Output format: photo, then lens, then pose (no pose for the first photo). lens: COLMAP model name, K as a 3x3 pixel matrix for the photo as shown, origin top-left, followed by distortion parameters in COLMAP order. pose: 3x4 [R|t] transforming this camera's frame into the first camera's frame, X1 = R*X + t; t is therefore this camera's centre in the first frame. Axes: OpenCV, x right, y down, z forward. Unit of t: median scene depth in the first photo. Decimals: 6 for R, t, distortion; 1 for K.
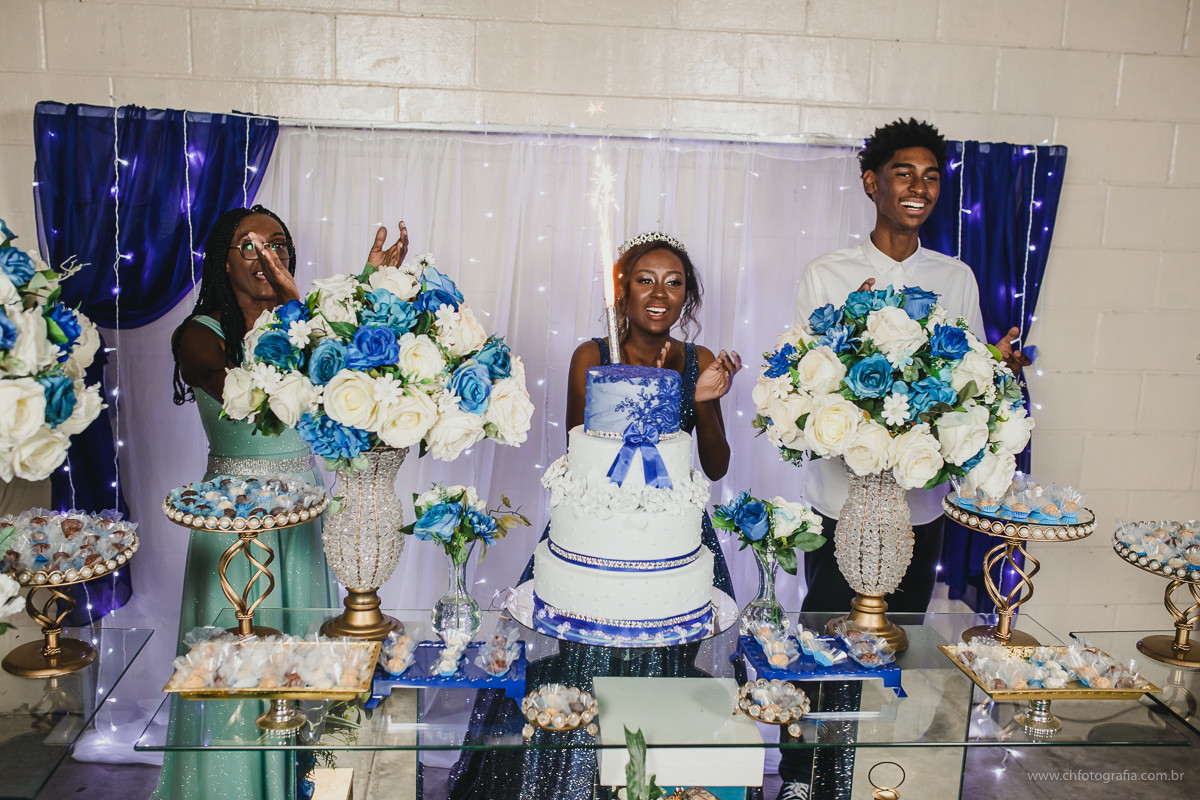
lens RADIAL K [[1174.5, 0, 600.0], [0, 1174.5, 400.0], [0, 0, 1]] dist [-0.053316, 0.101070]
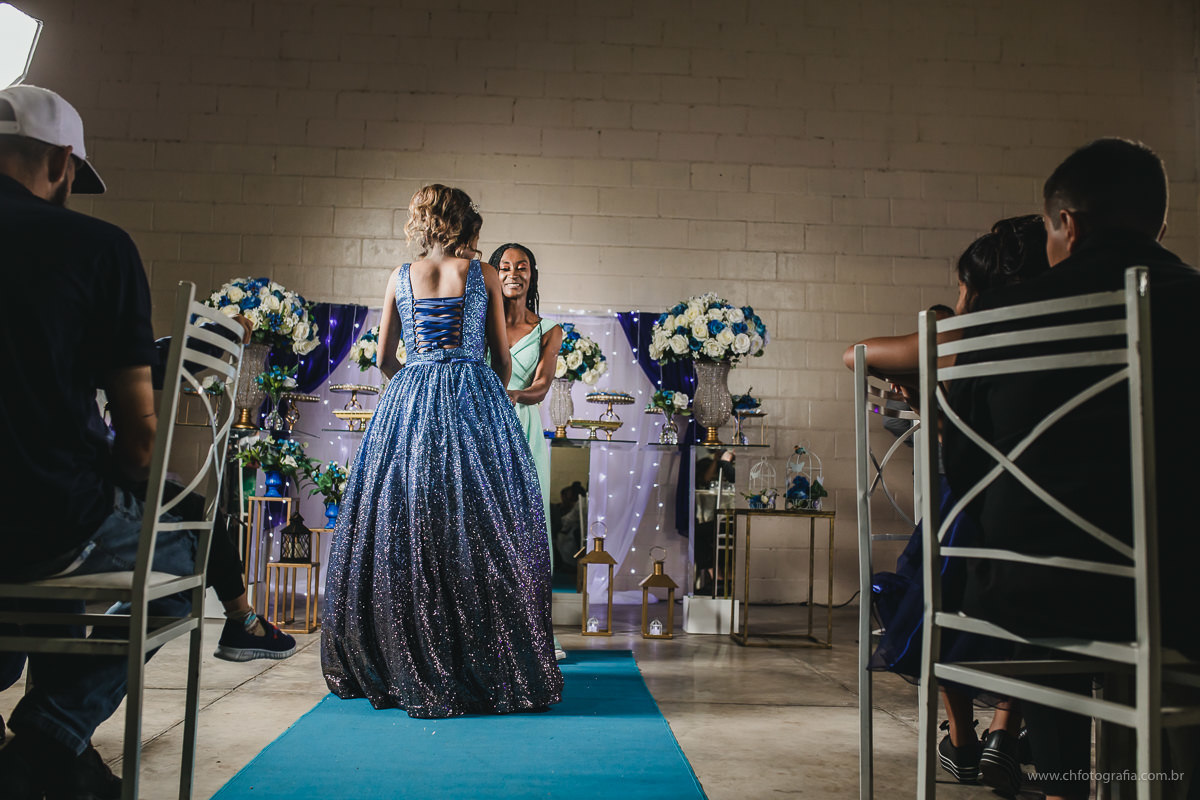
lens RADIAL K [[1177.2, 0, 597.5], [0, 1177.2, 400.6], [0, 0, 1]] dist [-0.057635, 0.120675]
pose [[0.998398, -0.015869, -0.054314, 0.553305], [0.000036, 0.960046, -0.279841, 1.059227], [0.056585, 0.279390, 0.958509, -2.109229]]
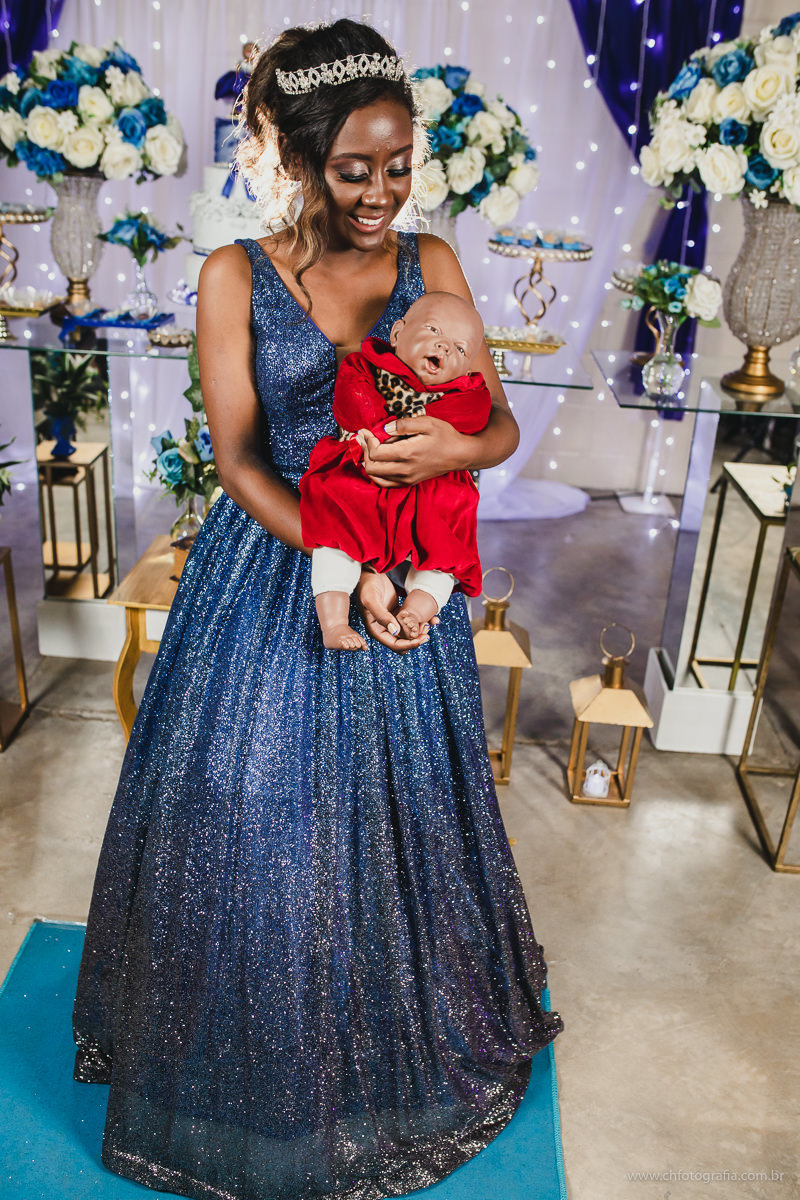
lens RADIAL K [[1177.2, 0, 400.0], [0, 1177.2, 600.0], [0, 0, 1]] dist [-0.057635, 0.120675]
pose [[0.990489, 0.069102, -0.118980, 0.439911], [-0.039883, 0.971804, 0.232391, 0.210783], [0.131684, -0.225436, 0.965317, -0.509162]]
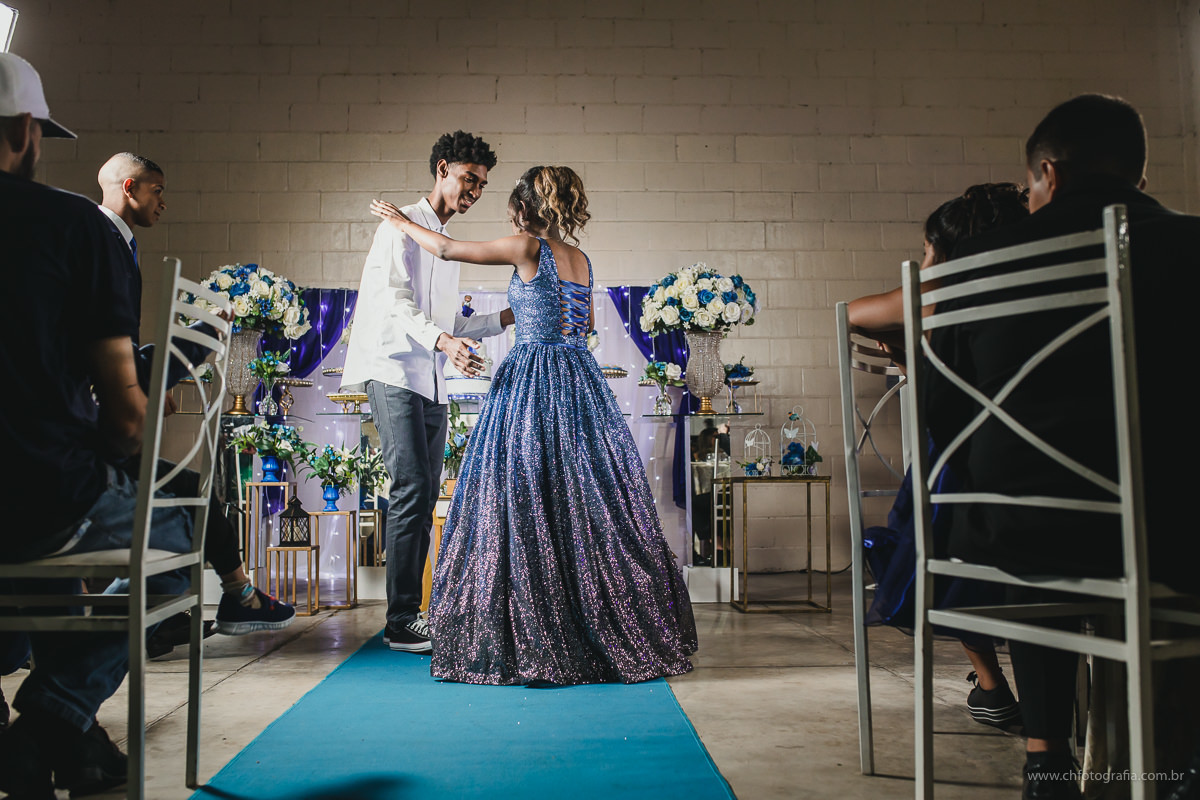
lens RADIAL K [[1176.0, 0, 598.4], [0, 1176.0, 401.5], [0, 0, 1]] dist [-0.052118, 0.093247]
pose [[0.997439, -0.050618, -0.050539, 0.559757], [0.035594, 0.964107, -0.263118, 1.078112], [0.062044, 0.260645, 0.963439, -2.108227]]
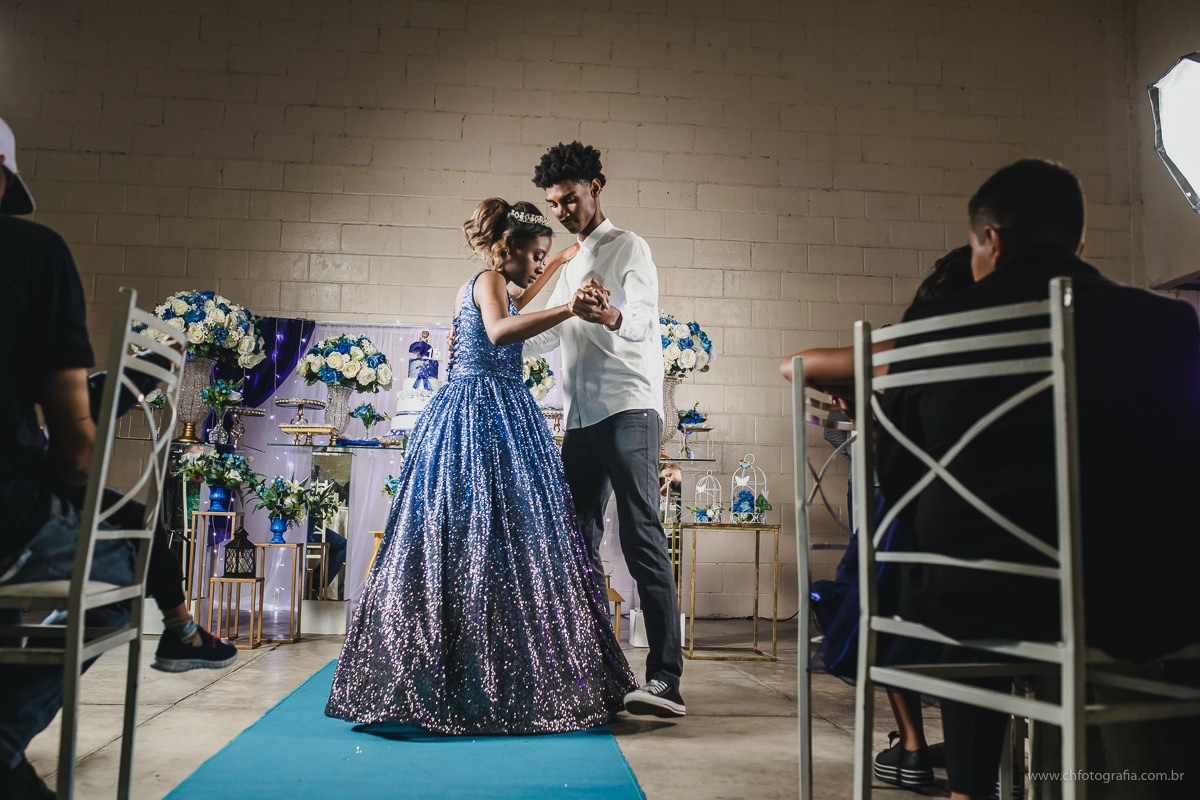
lens RADIAL K [[1174.5, 0, 600.0], [0, 1174.5, 400.0], [0, 0, 1]] dist [-0.053316, 0.101070]
pose [[0.999849, -0.014557, -0.009439, 0.561186], [0.011129, 0.955503, -0.294771, 1.071007], [0.013310, 0.294622, 0.955521, -2.115679]]
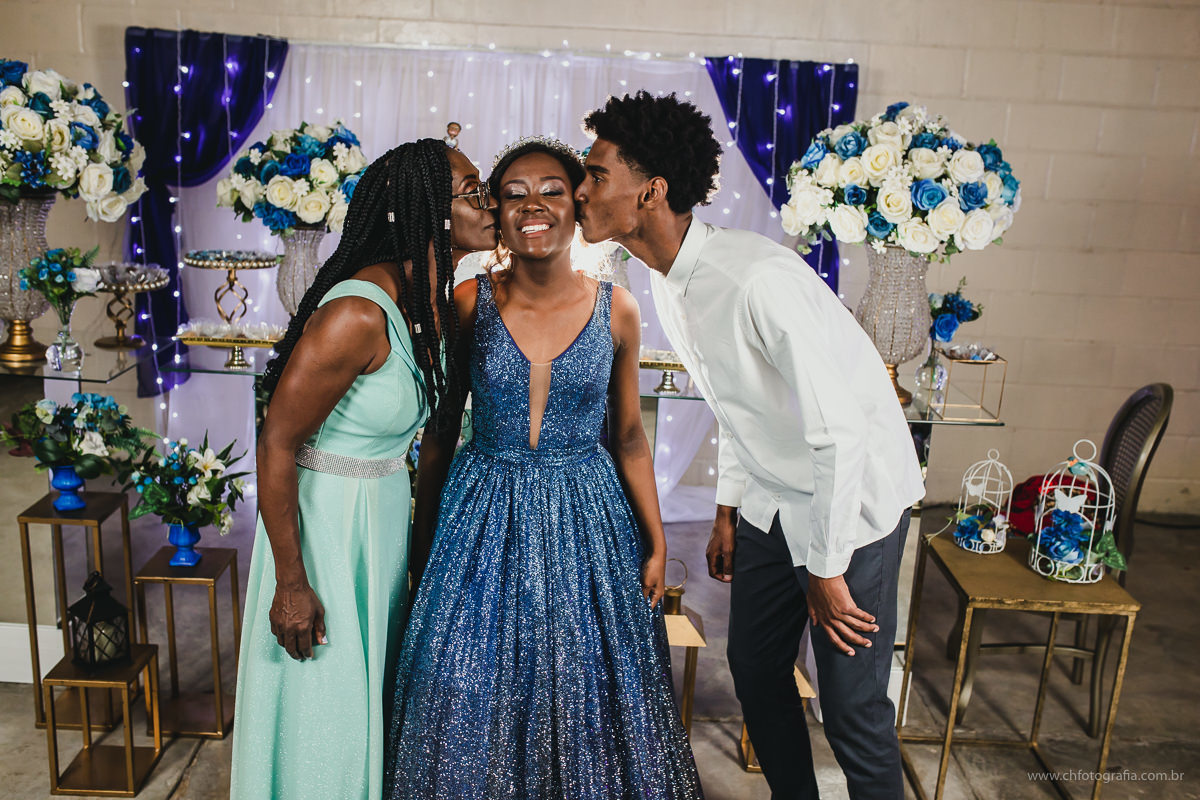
lens RADIAL K [[1175.1, 0, 600.4], [0, 1175.1, 403.5], [0, 0, 1]] dist [-0.017069, 0.005250]
pose [[0.995946, 0.032131, -0.084014, 0.413698], [-0.027687, 0.998182, 0.053530, 0.201686], [0.085582, -0.050987, 0.995026, -0.727008]]
